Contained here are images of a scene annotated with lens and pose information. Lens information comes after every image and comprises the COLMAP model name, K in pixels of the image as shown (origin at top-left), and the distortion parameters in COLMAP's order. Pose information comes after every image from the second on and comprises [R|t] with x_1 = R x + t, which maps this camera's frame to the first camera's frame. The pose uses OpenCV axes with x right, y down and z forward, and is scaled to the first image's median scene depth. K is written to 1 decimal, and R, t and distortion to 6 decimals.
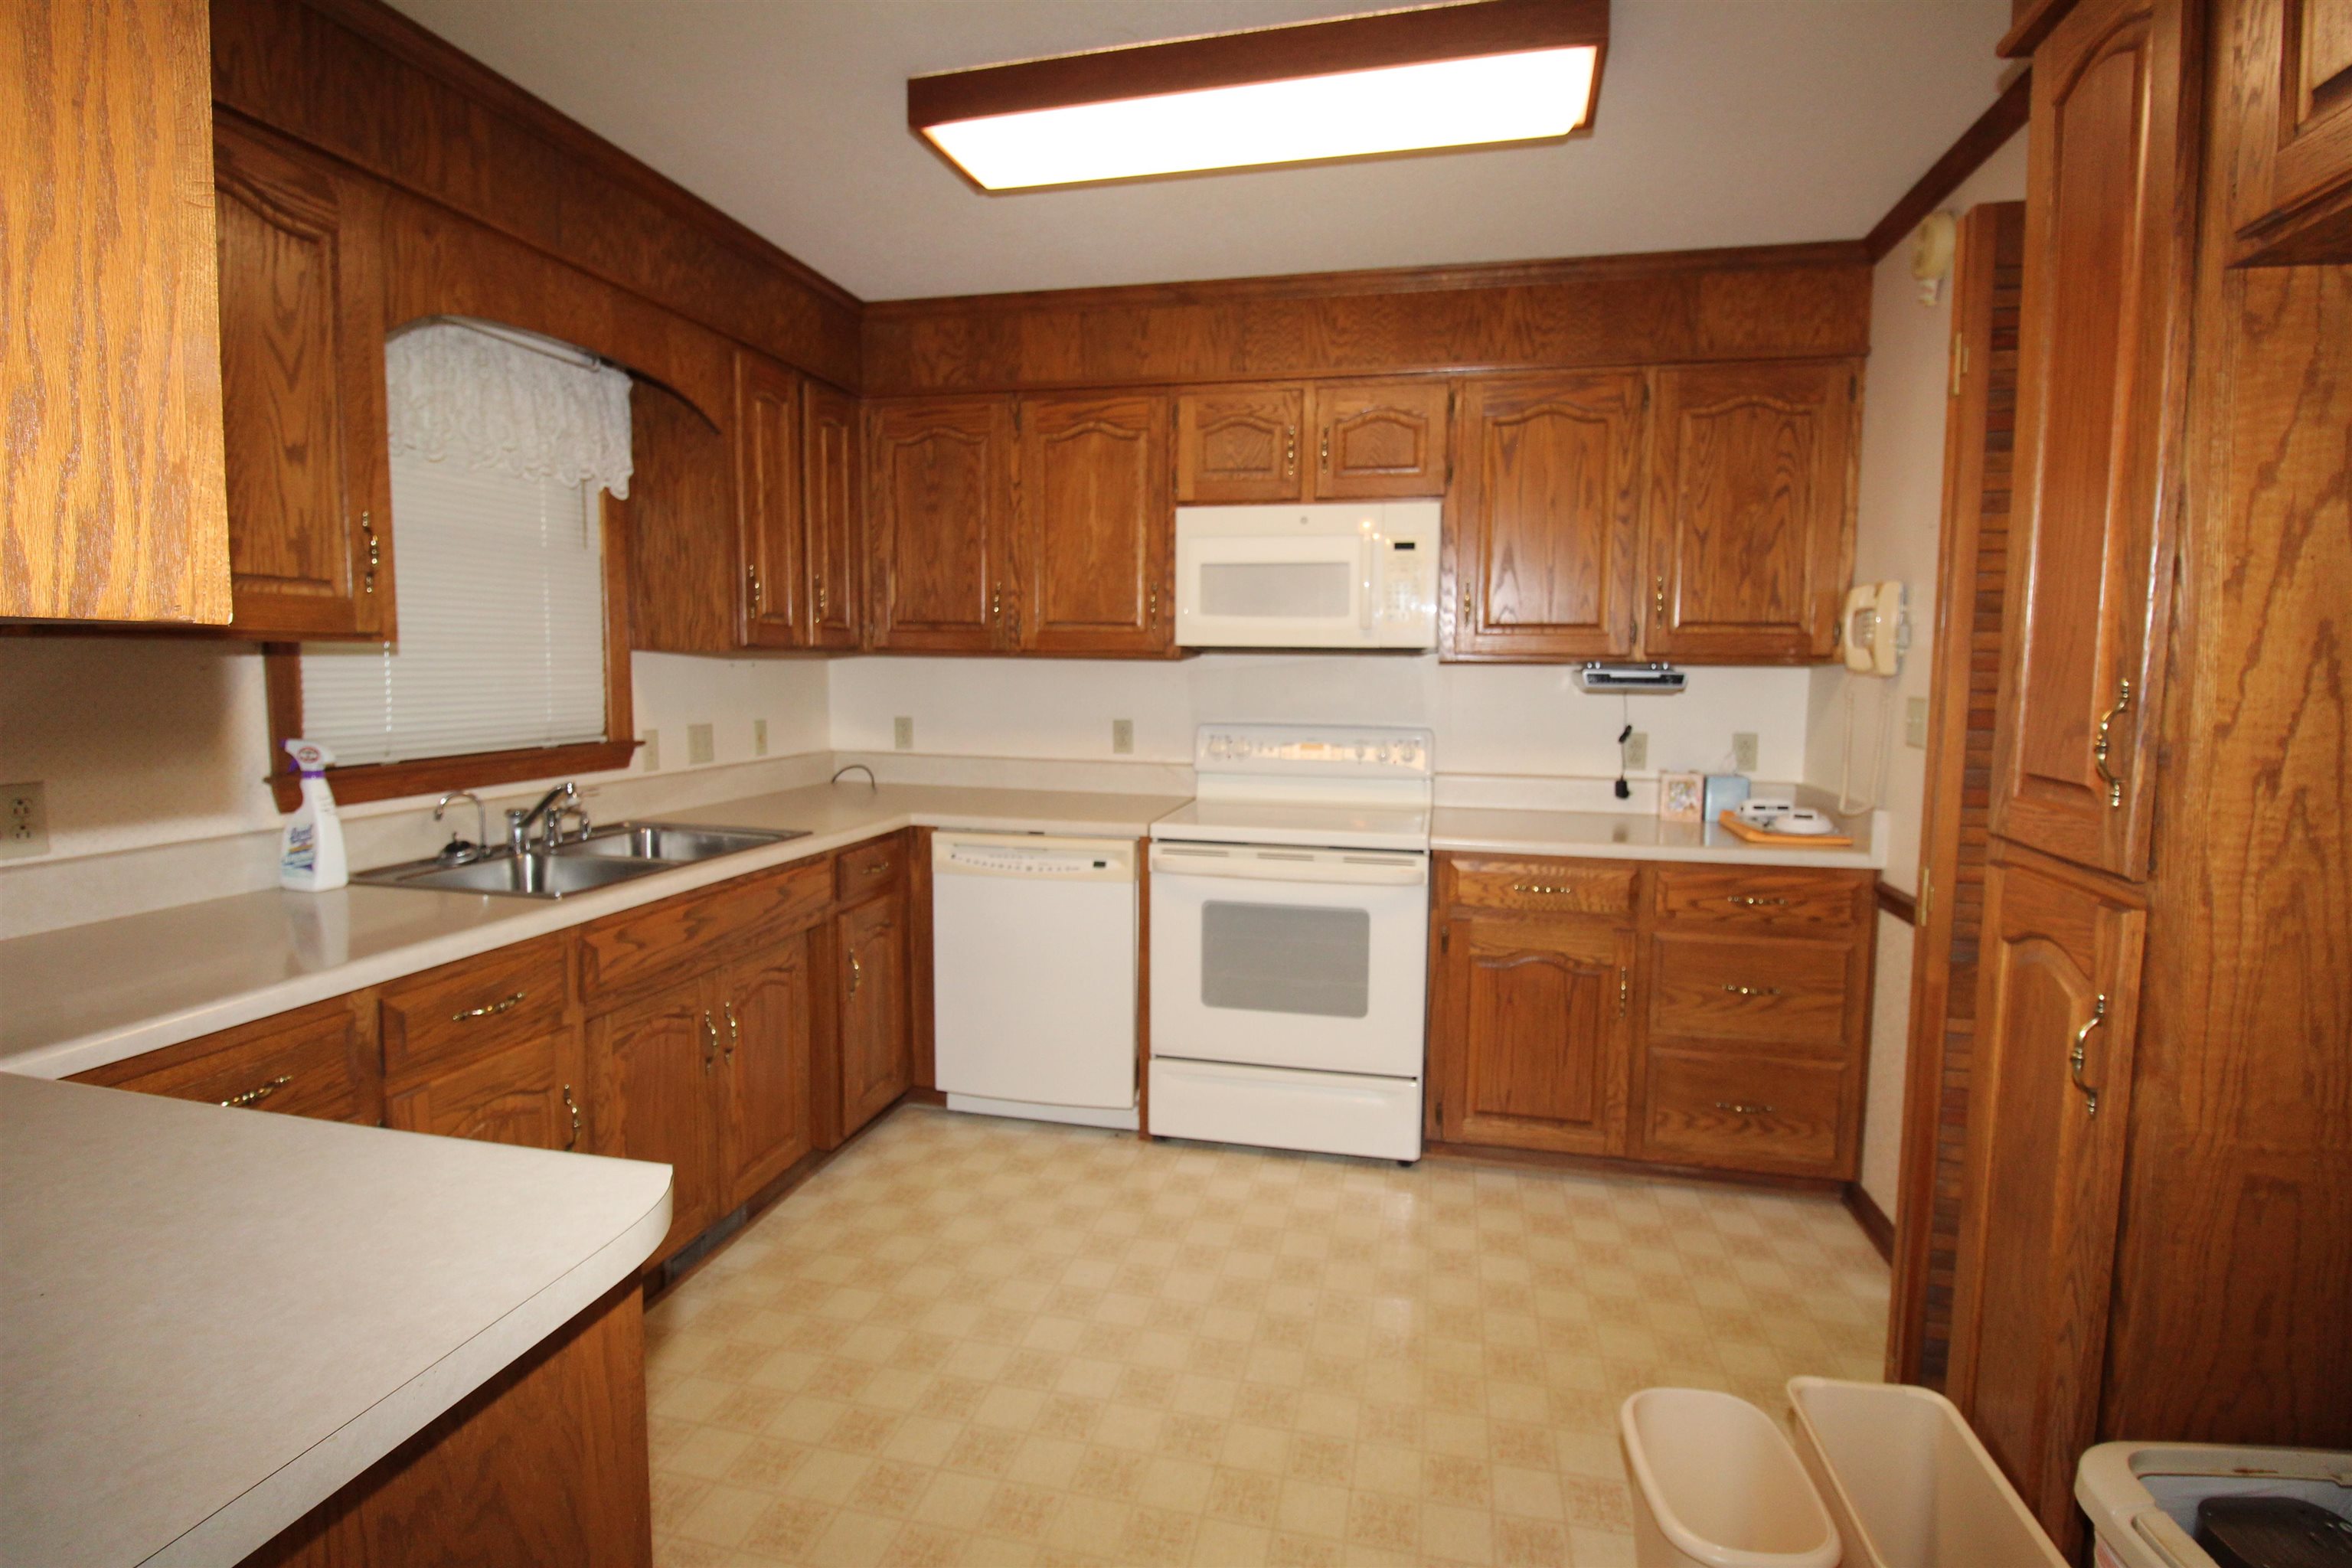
lens RADIAL K [[1110.6, 0, 1199.9], [0, 1110.6, 756.9], [0, 0, 1]] dist [0.048537, -0.000117]
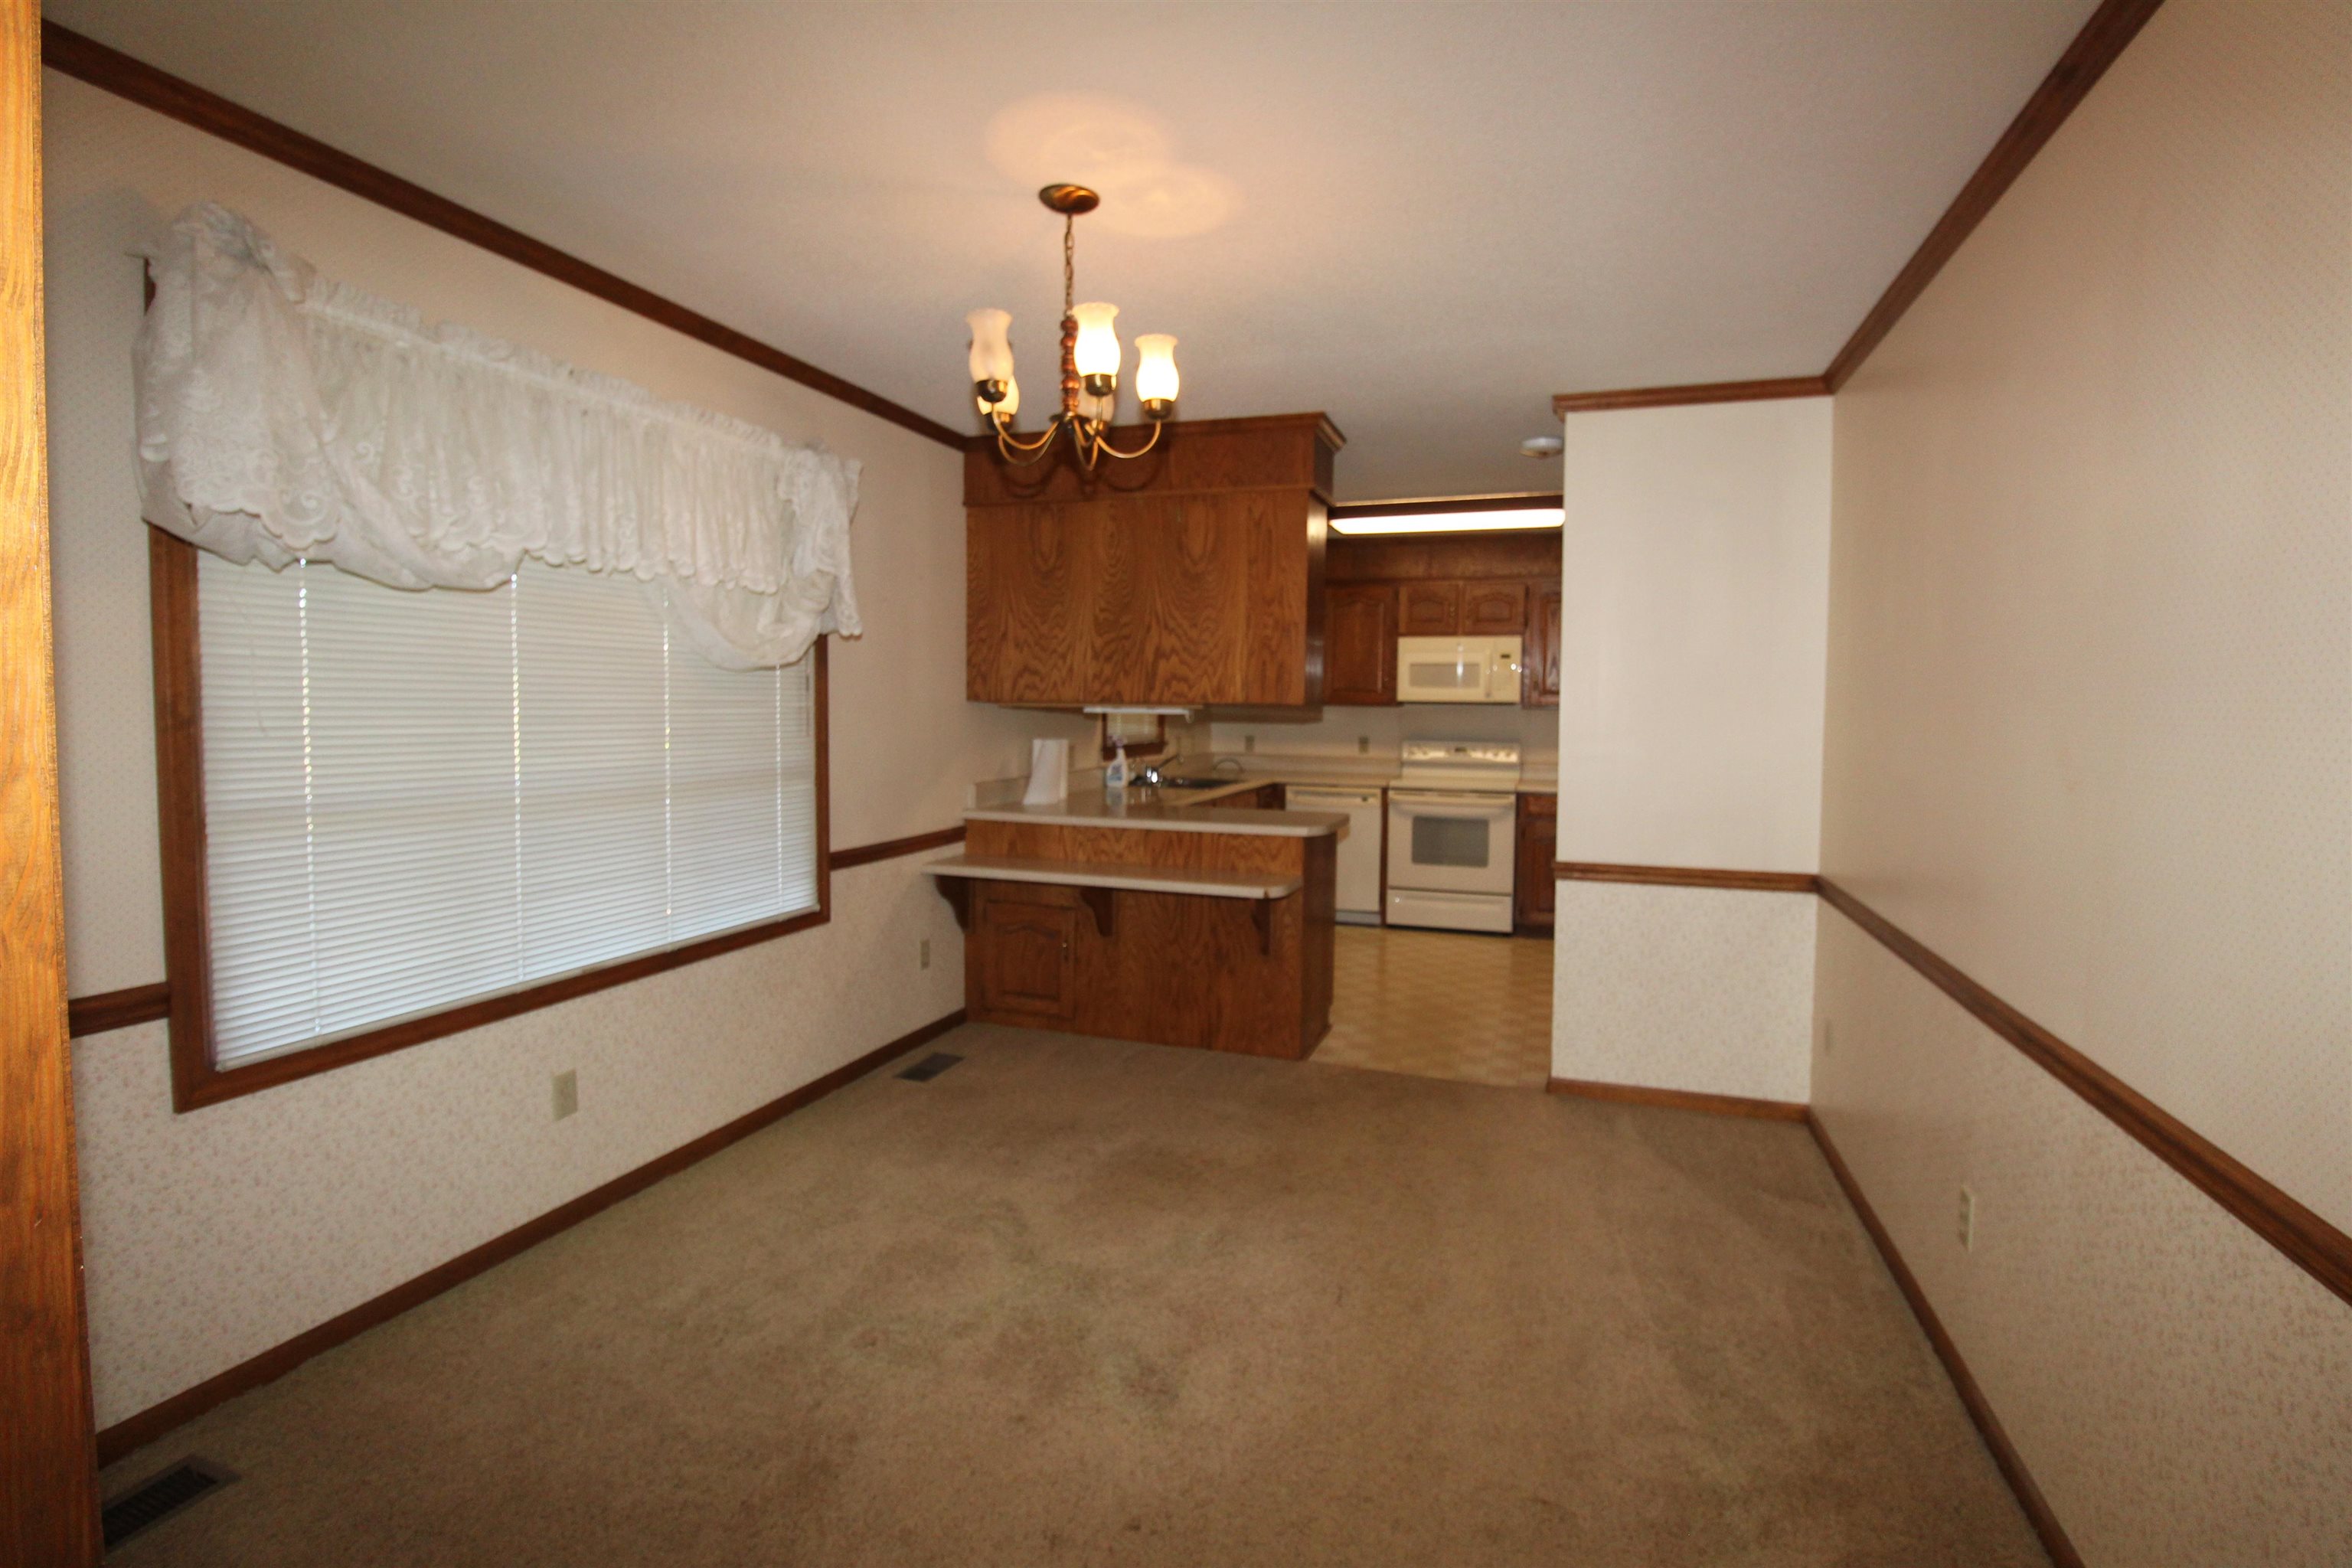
lens RADIAL K [[1110.6, 0, 1199.9], [0, 1110.6, 756.9], [0, 0, 1]] dist [0.048537, -0.000117]
pose [[0.994377, 0.004384, -0.105811, -0.186438], [-0.008676, 0.999156, -0.040142, 0.106319], [0.105546, 0.040835, 0.993576, -1.269892]]
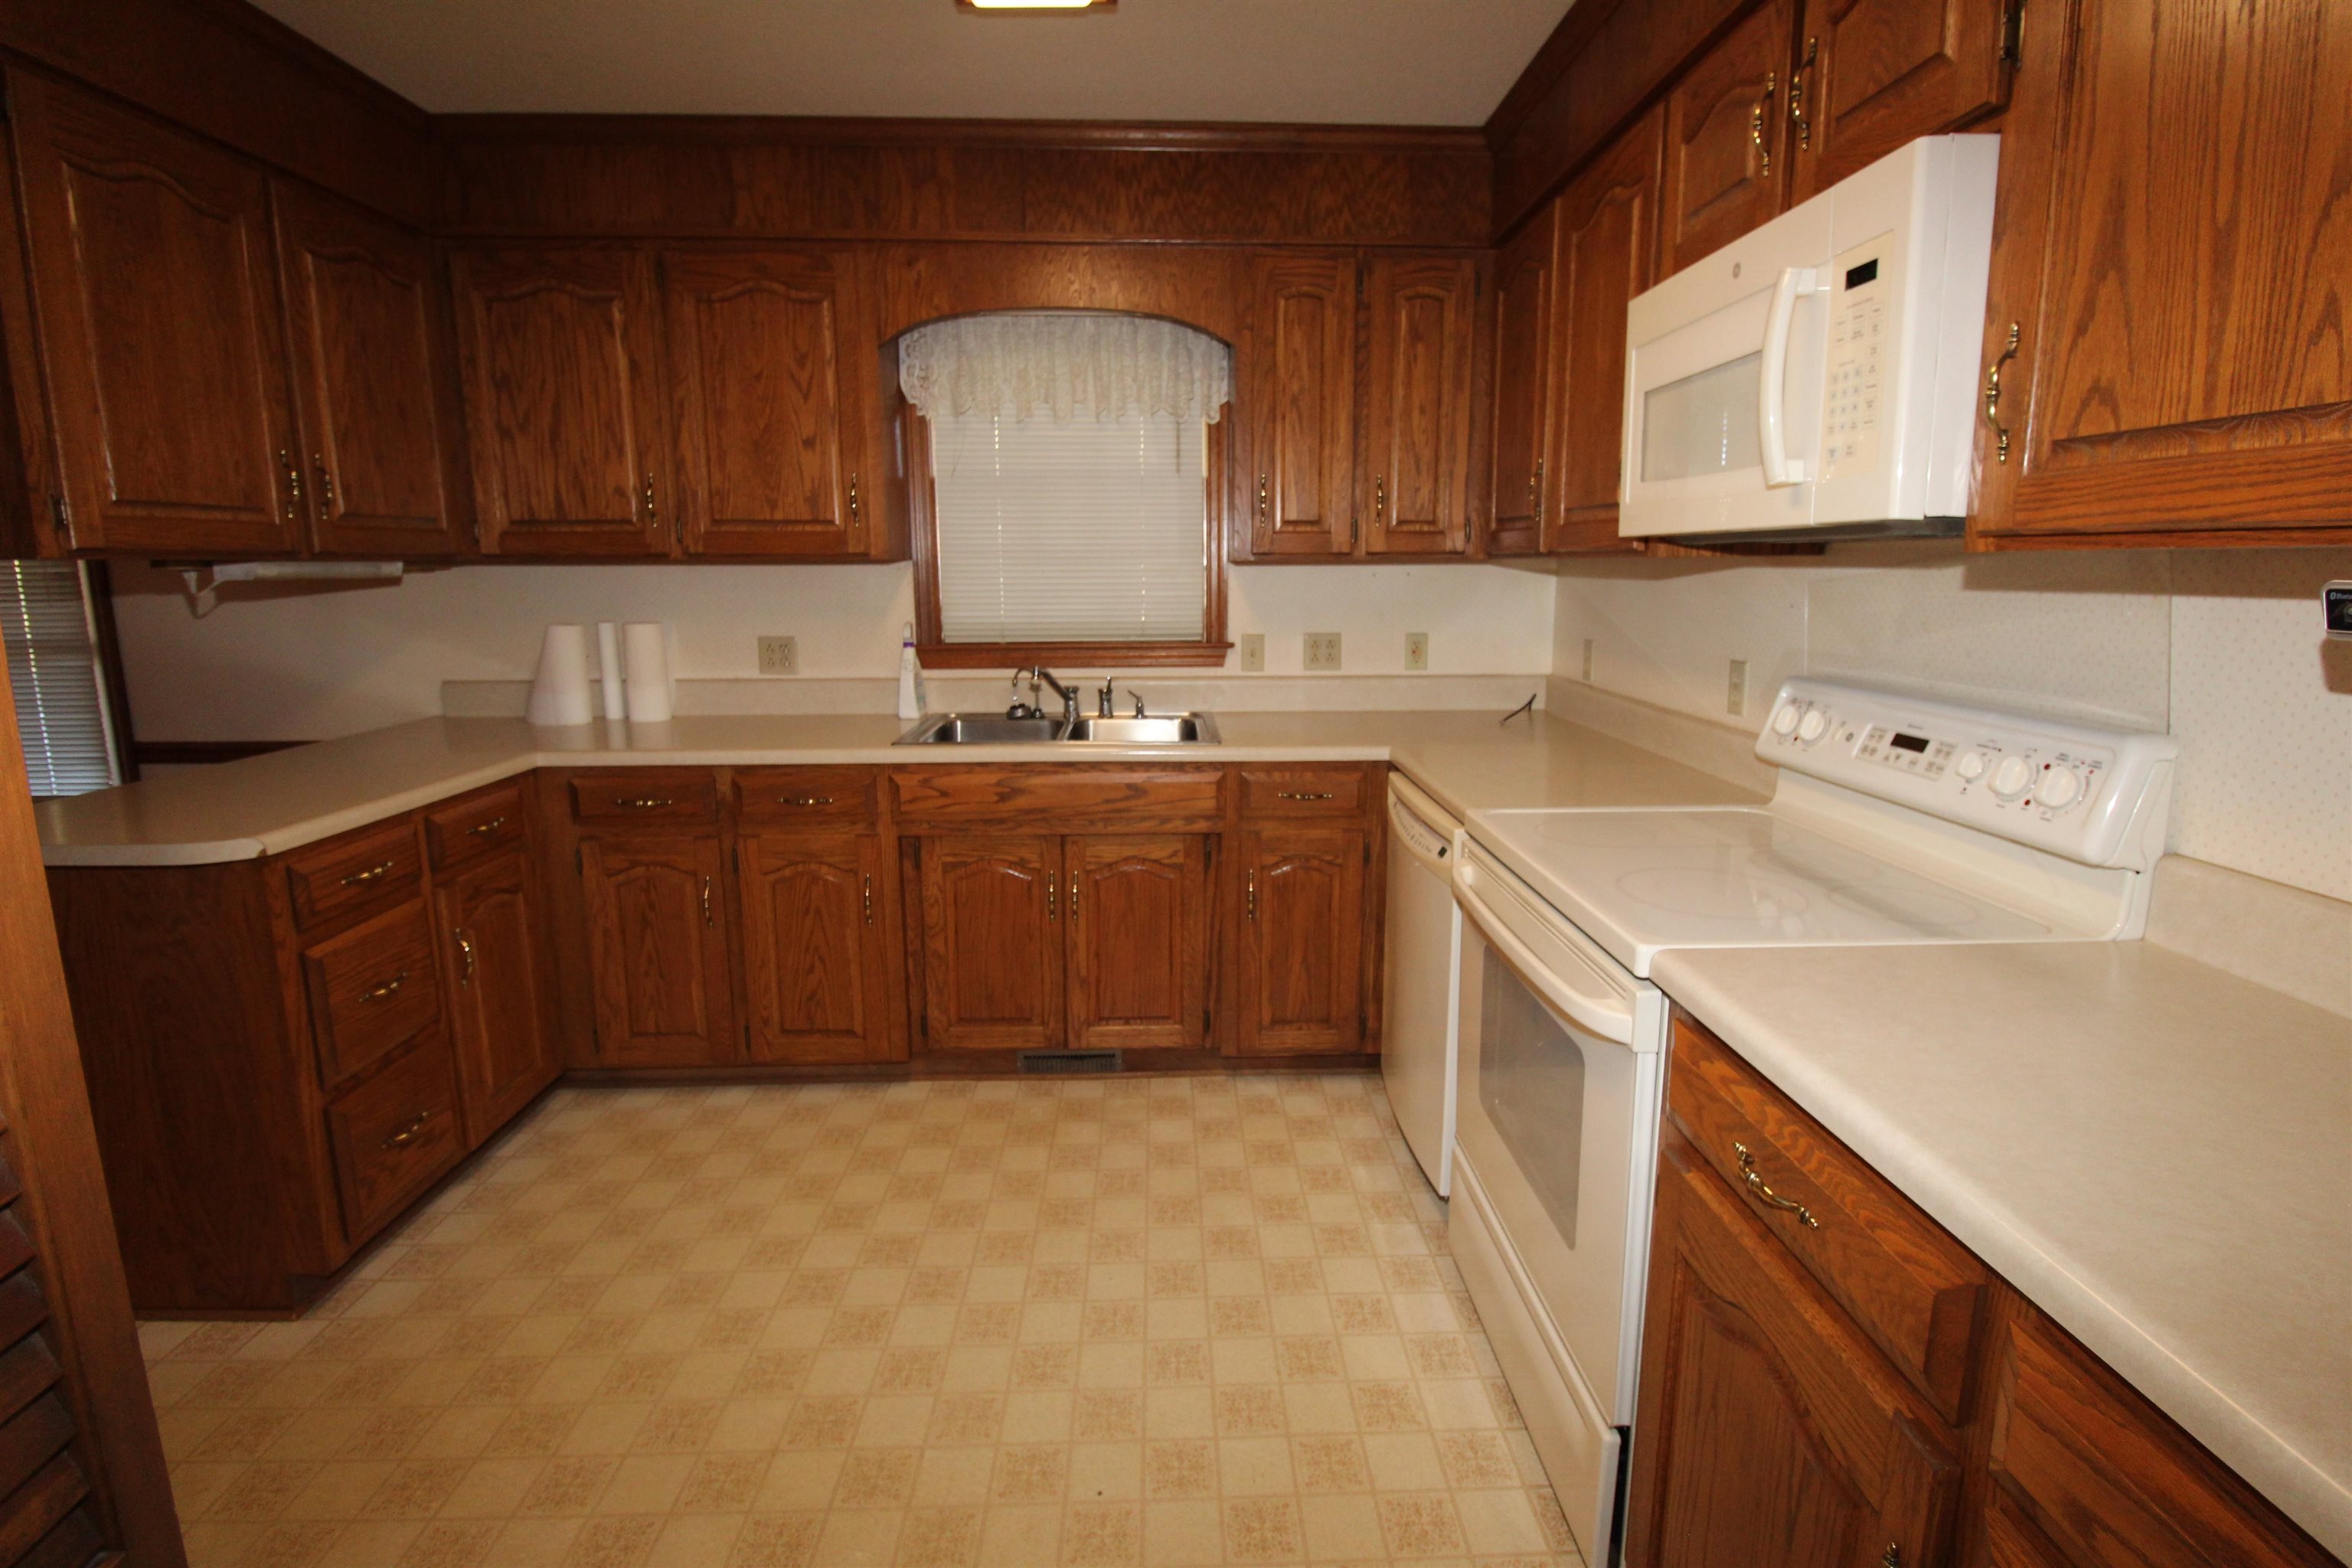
lens RADIAL K [[1110.6, 0, 1199.9], [0, 1110.6, 756.9], [0, 0, 1]] dist [0.048537, -0.000117]
pose [[0.260211, 0.153646, -0.953249, 0.564506], [-0.079887, 0.987299, 0.137328, -0.052168], [0.962241, 0.040418, 0.269181, 0.672994]]
